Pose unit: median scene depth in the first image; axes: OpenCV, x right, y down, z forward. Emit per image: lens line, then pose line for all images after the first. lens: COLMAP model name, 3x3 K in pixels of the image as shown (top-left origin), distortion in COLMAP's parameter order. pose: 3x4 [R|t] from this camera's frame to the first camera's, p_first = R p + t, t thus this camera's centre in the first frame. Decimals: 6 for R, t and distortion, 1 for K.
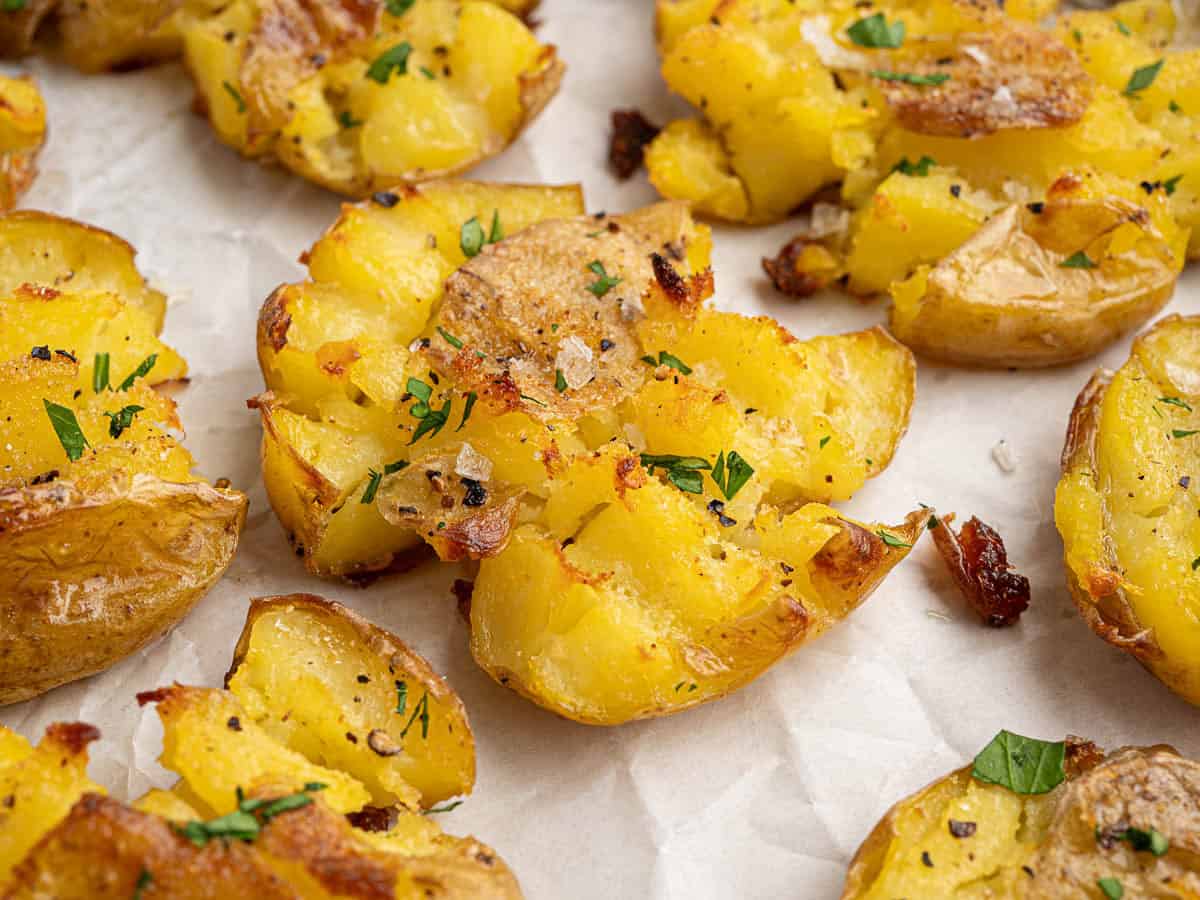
lens RADIAL K [[2106.8, 0, 600.0], [0, 2106.8, 450.0], [0, 0, 1]] dist [-0.003754, 0.098239]
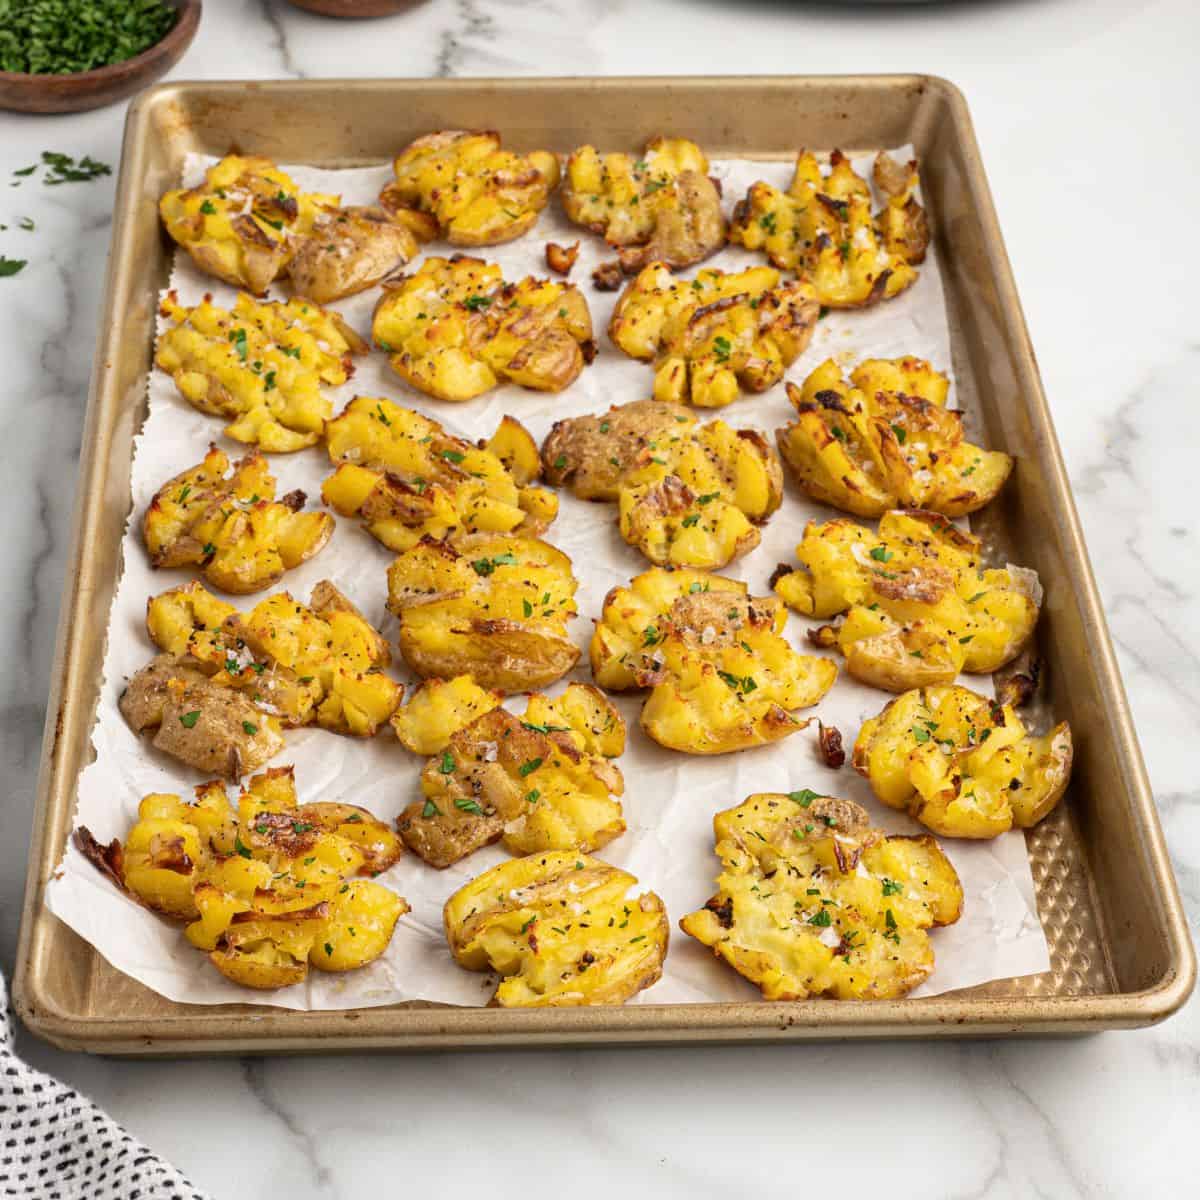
lens RADIAL K [[3223.7, 0, 600.0], [0, 3223.7, 600.0], [0, 0, 1]] dist [0.009663, 0.050116]
pose [[0.932532, 0.237103, -0.272336, 0.918242], [-0.286263, 0.945142, -0.157355, 0.572149], [0.220086, 0.224698, 0.949249, -2.800672]]
